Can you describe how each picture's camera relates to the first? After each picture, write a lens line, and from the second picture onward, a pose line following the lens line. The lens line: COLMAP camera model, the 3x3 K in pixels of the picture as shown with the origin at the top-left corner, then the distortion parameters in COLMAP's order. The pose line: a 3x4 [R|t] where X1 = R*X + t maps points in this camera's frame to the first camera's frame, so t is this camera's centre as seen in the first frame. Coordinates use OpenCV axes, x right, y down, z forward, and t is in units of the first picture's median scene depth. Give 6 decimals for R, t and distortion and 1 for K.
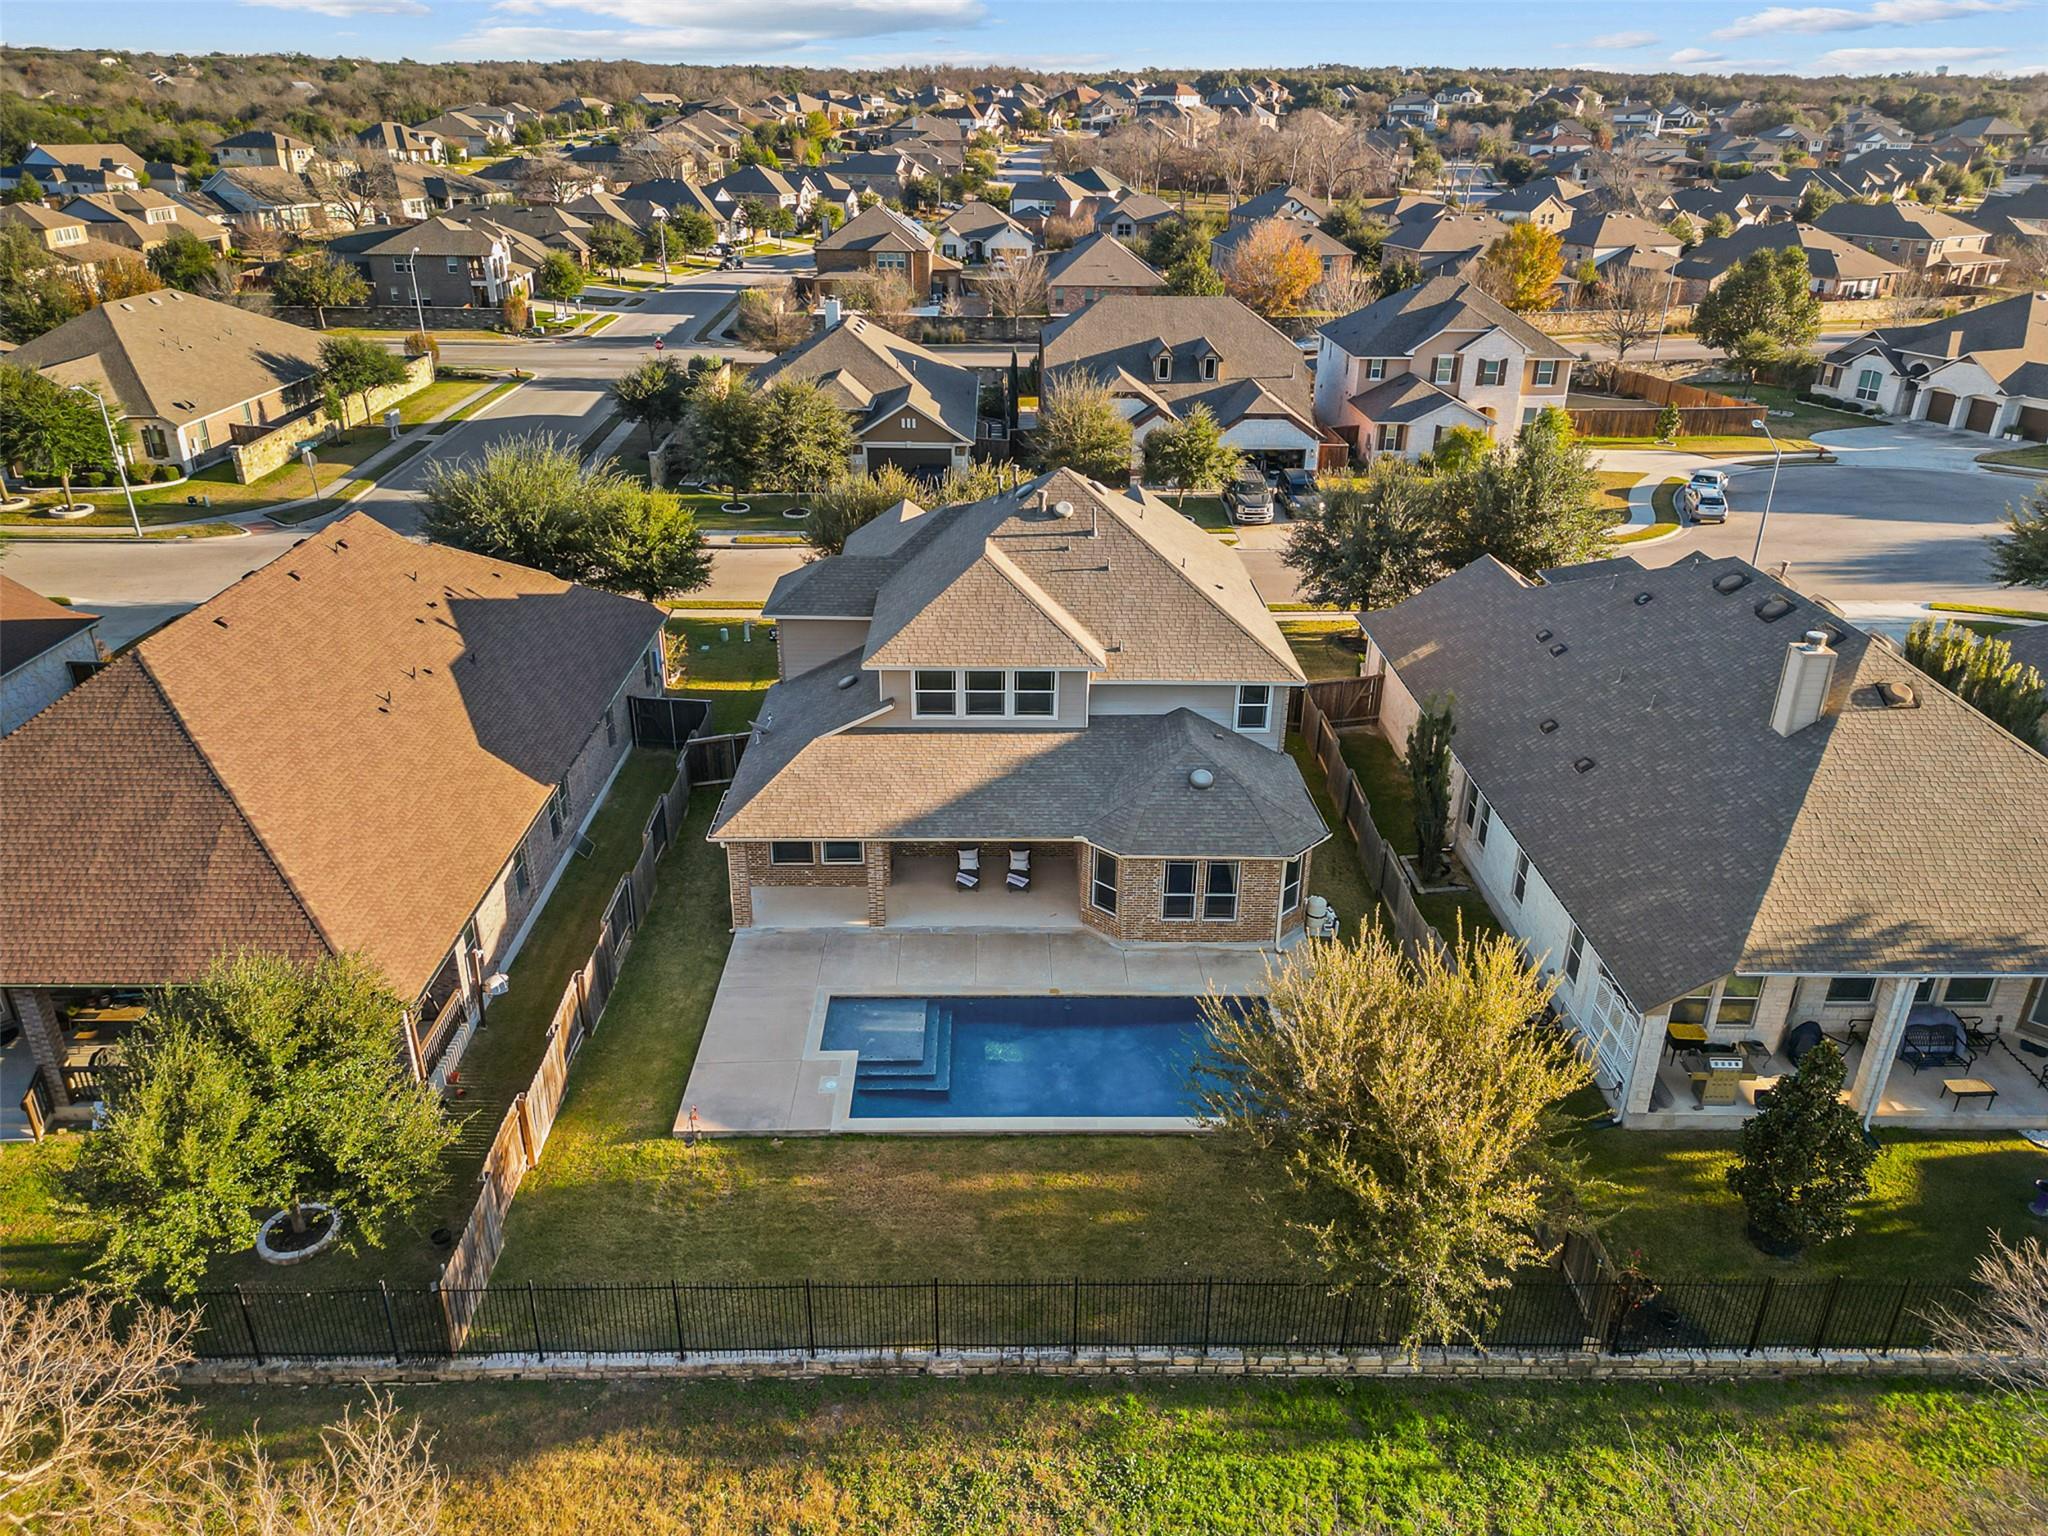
lens RADIAL K [[1440.9, 0, 1025.9], [0, 1440.9, 769.7], [0, 0, 1]] dist [0.052517, -0.040652]
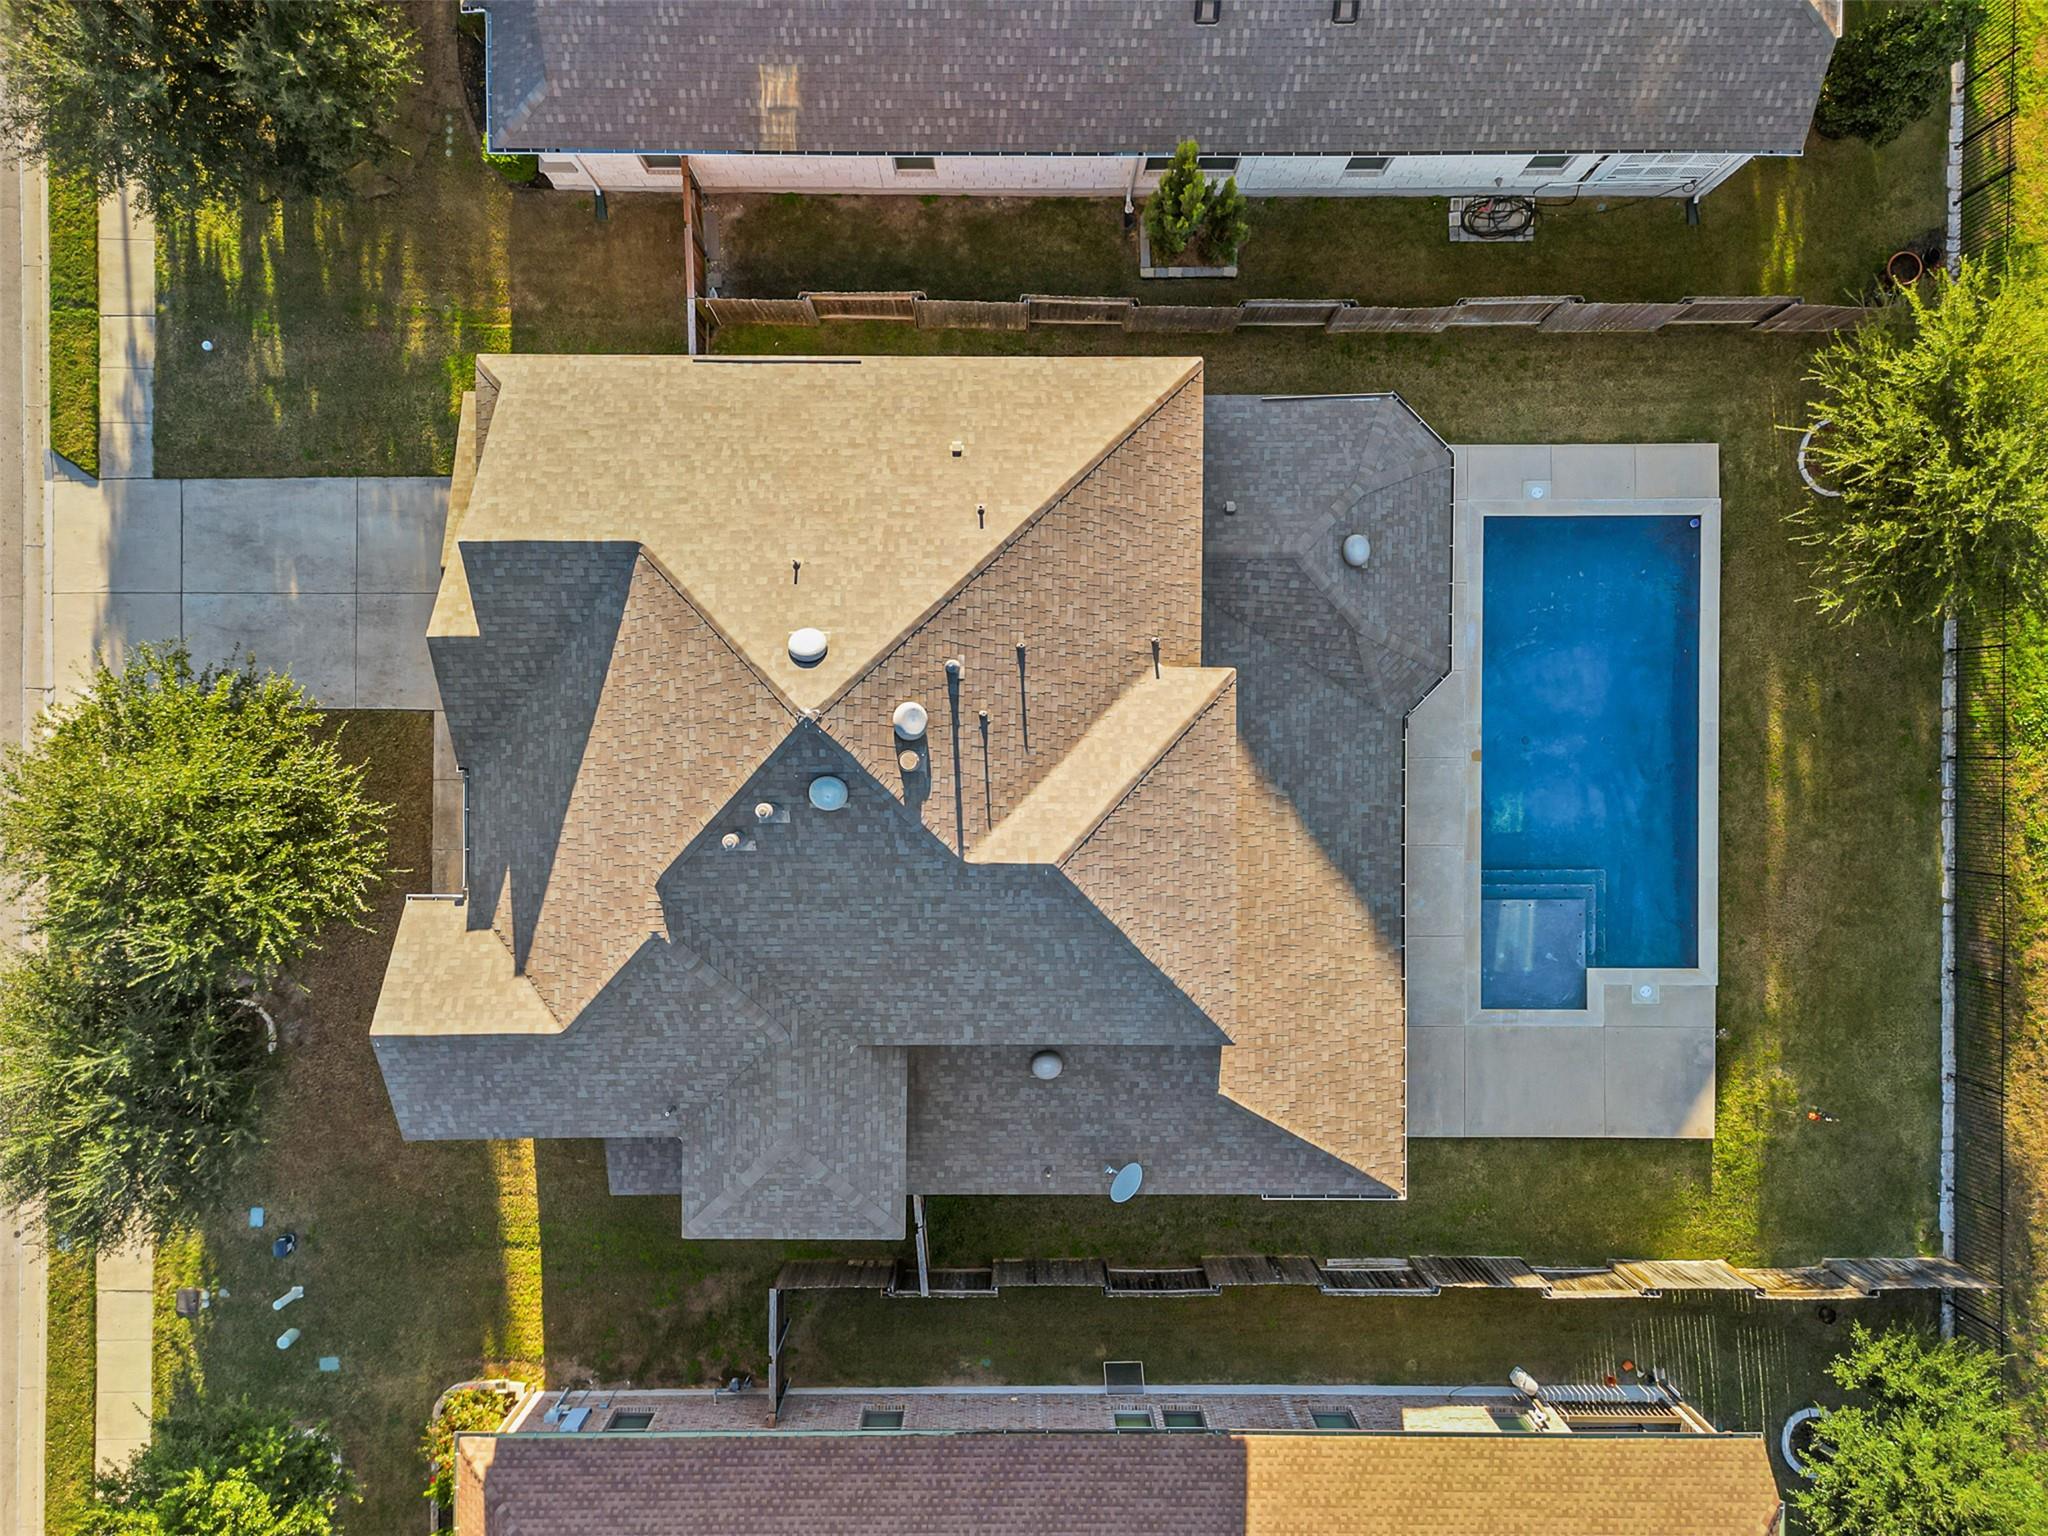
lens RADIAL K [[1440.9, 0, 1025.7], [0, 1440.9, 775.0], [0, 0, 1]] dist [0.052517, -0.040652]
pose [[0.019649, -0.999614, -0.019631, 0.010010], [0.408915, -0.009883, 0.912519, -0.374879], [-0.912361, -0.025958, 0.408563, 0.434204]]
